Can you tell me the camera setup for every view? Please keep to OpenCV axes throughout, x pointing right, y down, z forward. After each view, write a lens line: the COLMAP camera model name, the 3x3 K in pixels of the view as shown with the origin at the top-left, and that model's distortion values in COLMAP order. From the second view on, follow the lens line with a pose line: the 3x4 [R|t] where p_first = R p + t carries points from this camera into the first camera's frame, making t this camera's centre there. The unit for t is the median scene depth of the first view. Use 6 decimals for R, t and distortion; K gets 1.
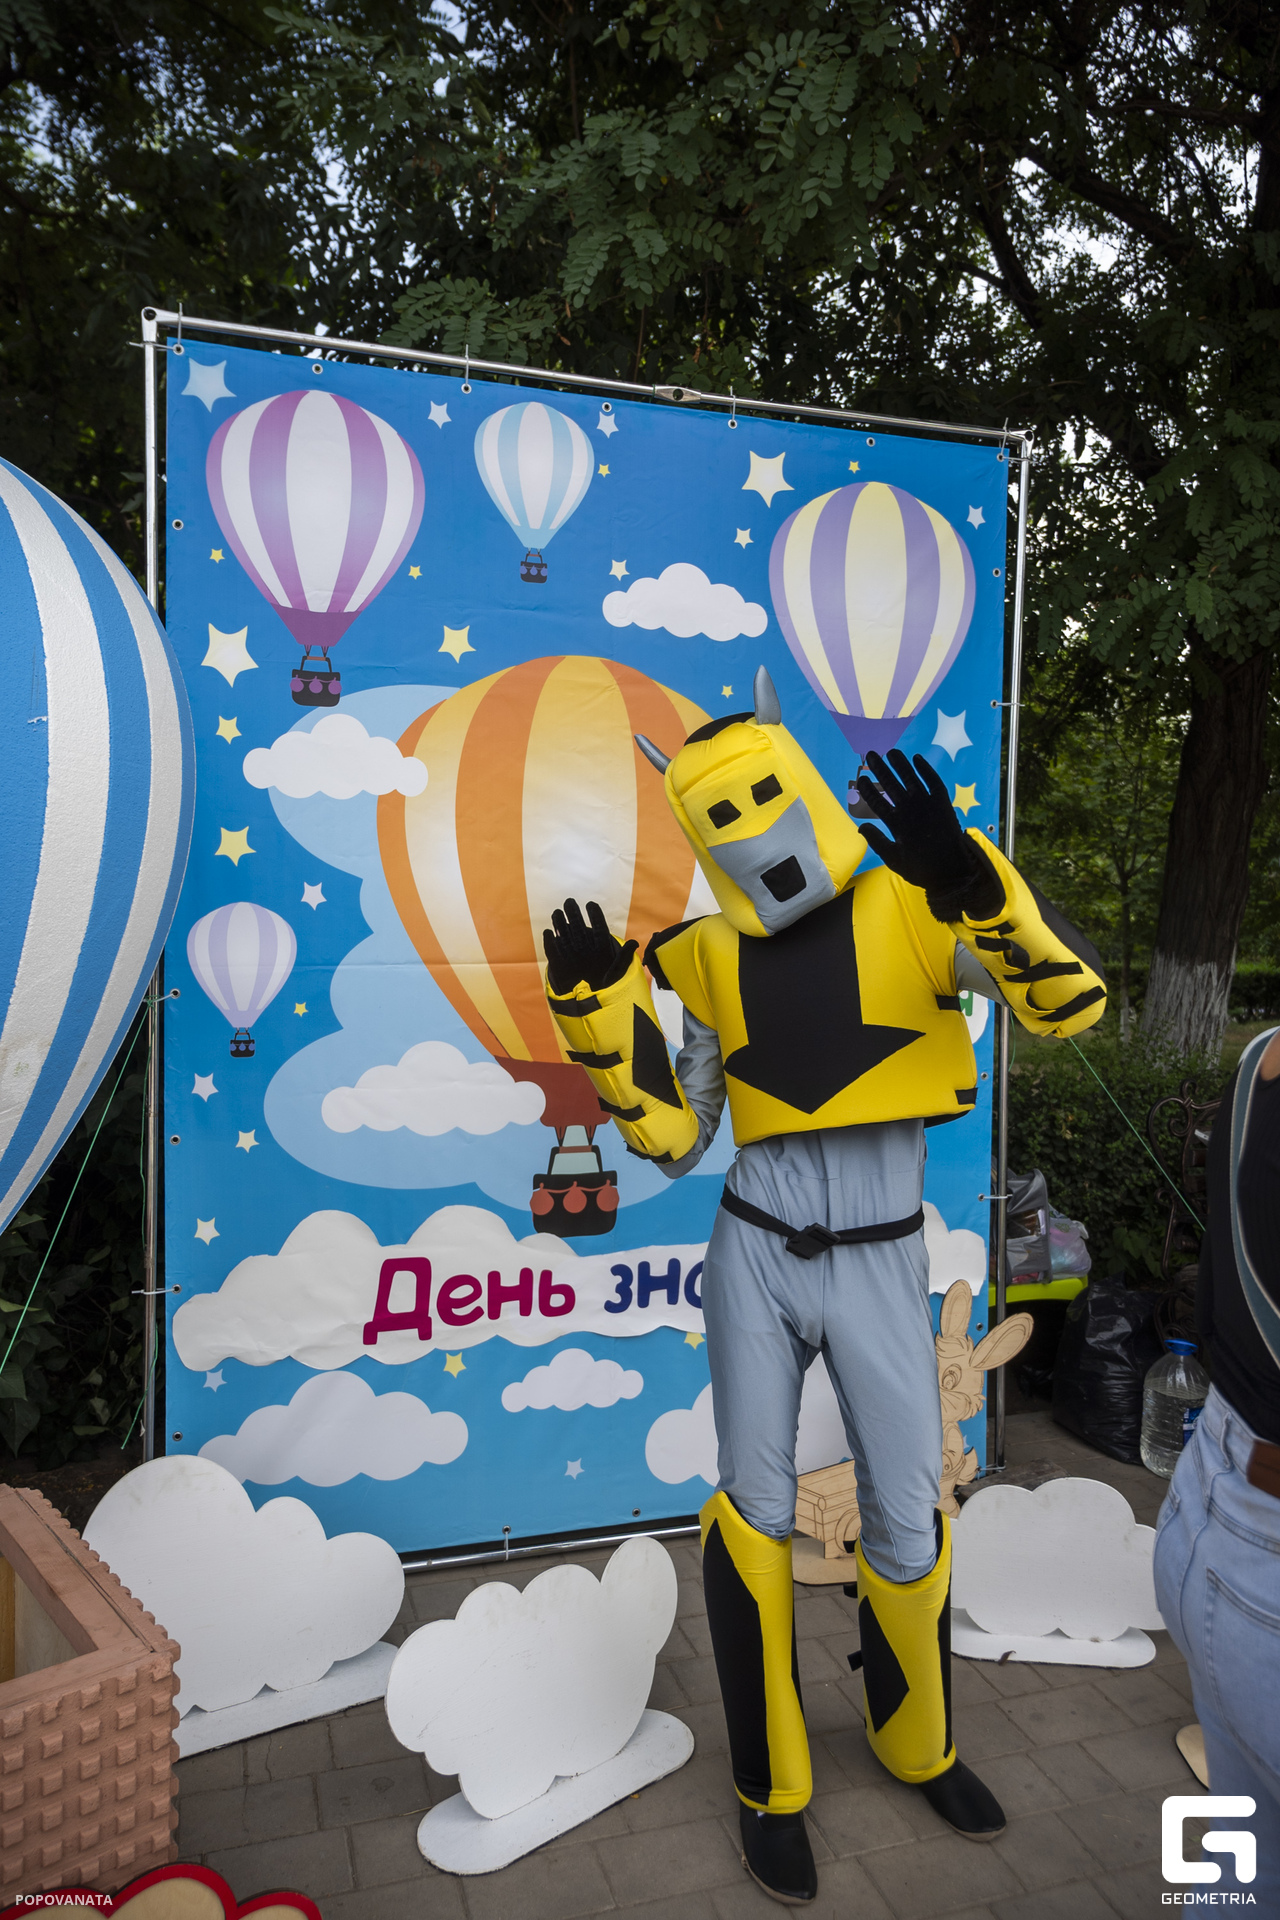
lens RADIAL K [[1302.8, 0, 641.9], [0, 1302.8, 971.0], [0, 0, 1]] dist [0.001505, -0.002755]
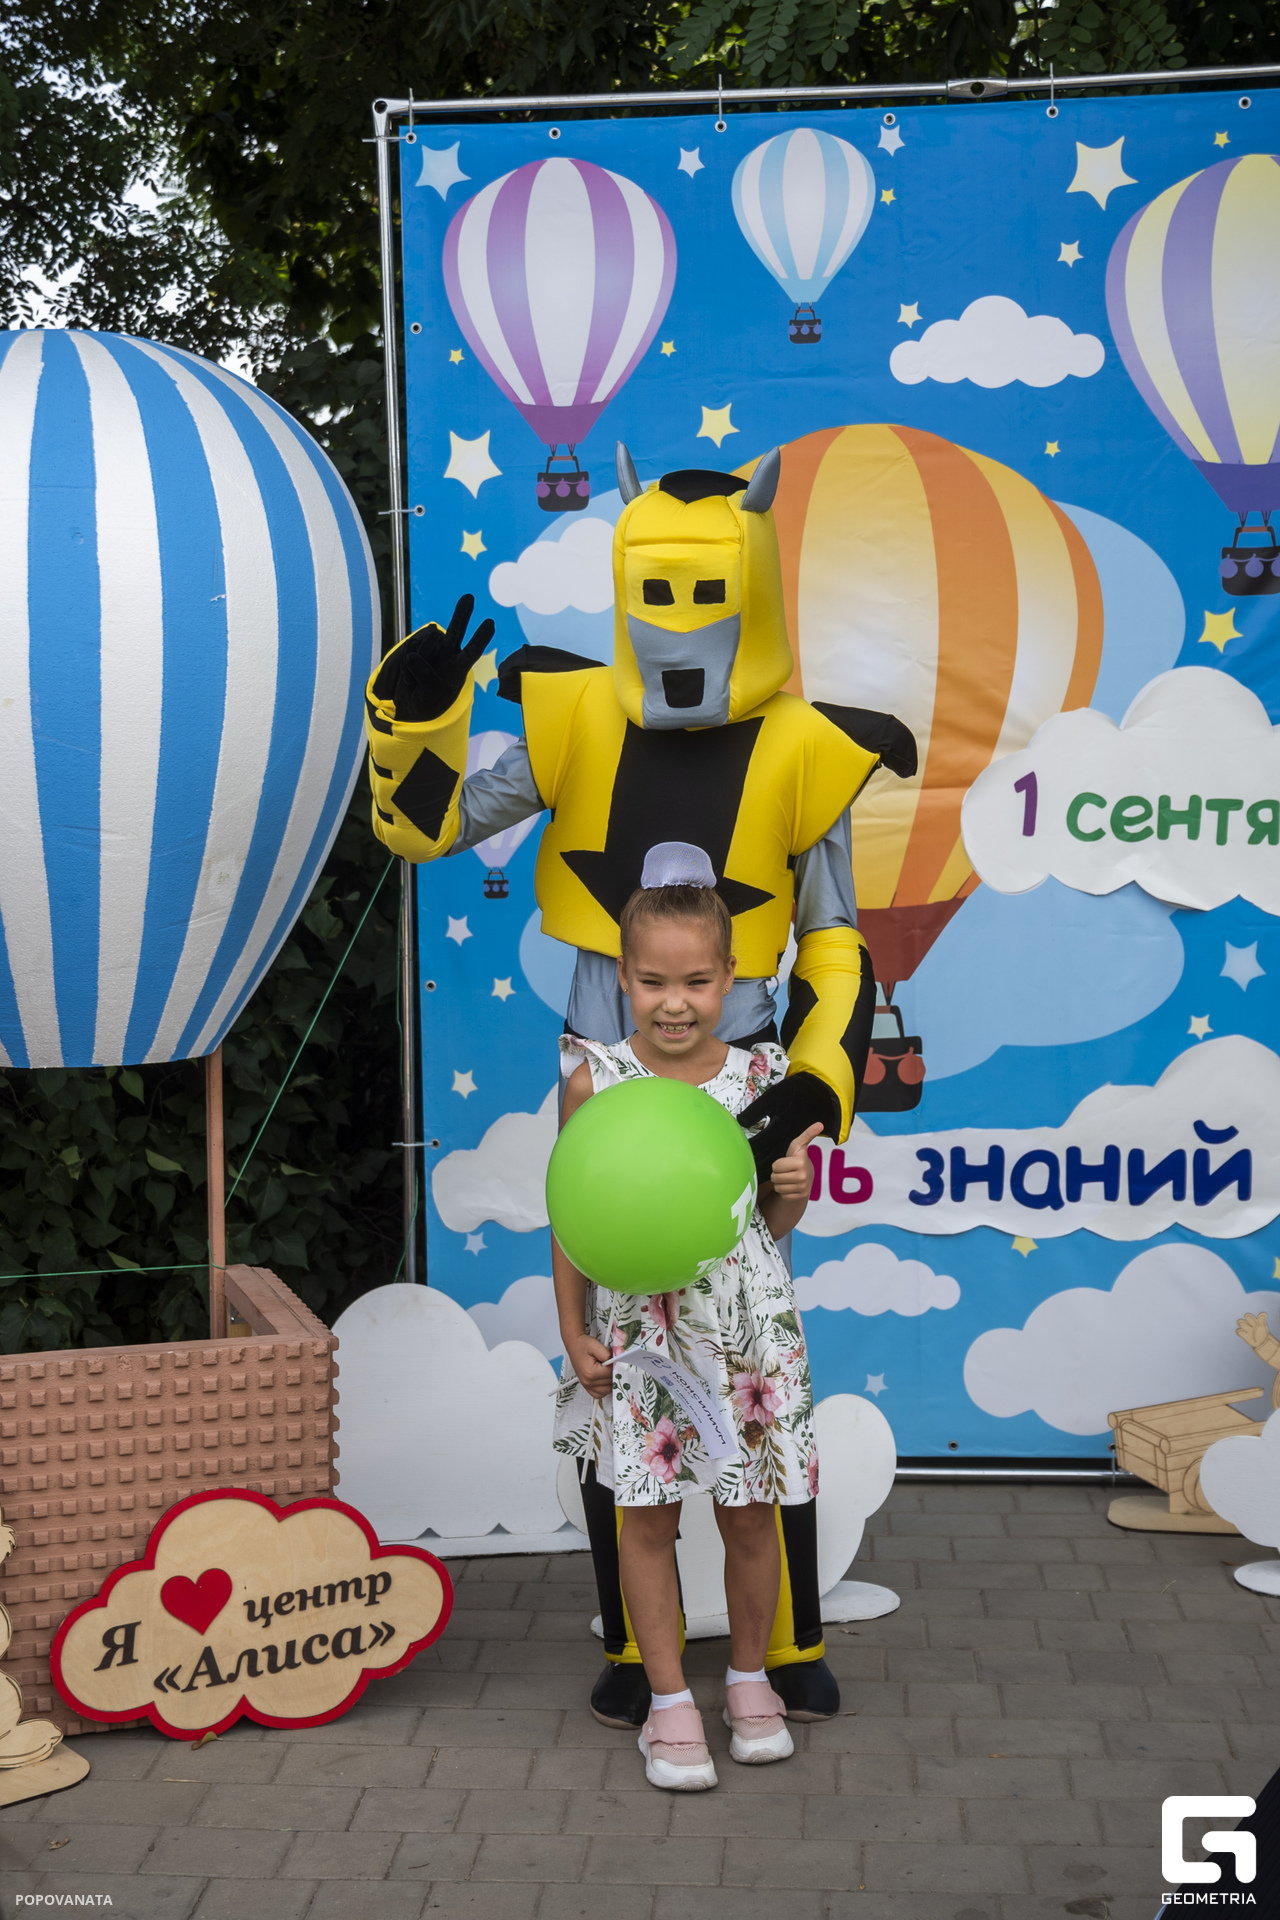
lens RADIAL K [[2552.7, 0, 638.6], [0, 2552.7, 956.5], [0, 0, 1]] dist [0.092632, 0.000000]
pose [[0.925978, 0.001964, -0.377572, 0.449349], [0.015511, 0.998944, 0.043236, 0.028577], [0.377258, -0.045892, 0.924970, -0.612402]]
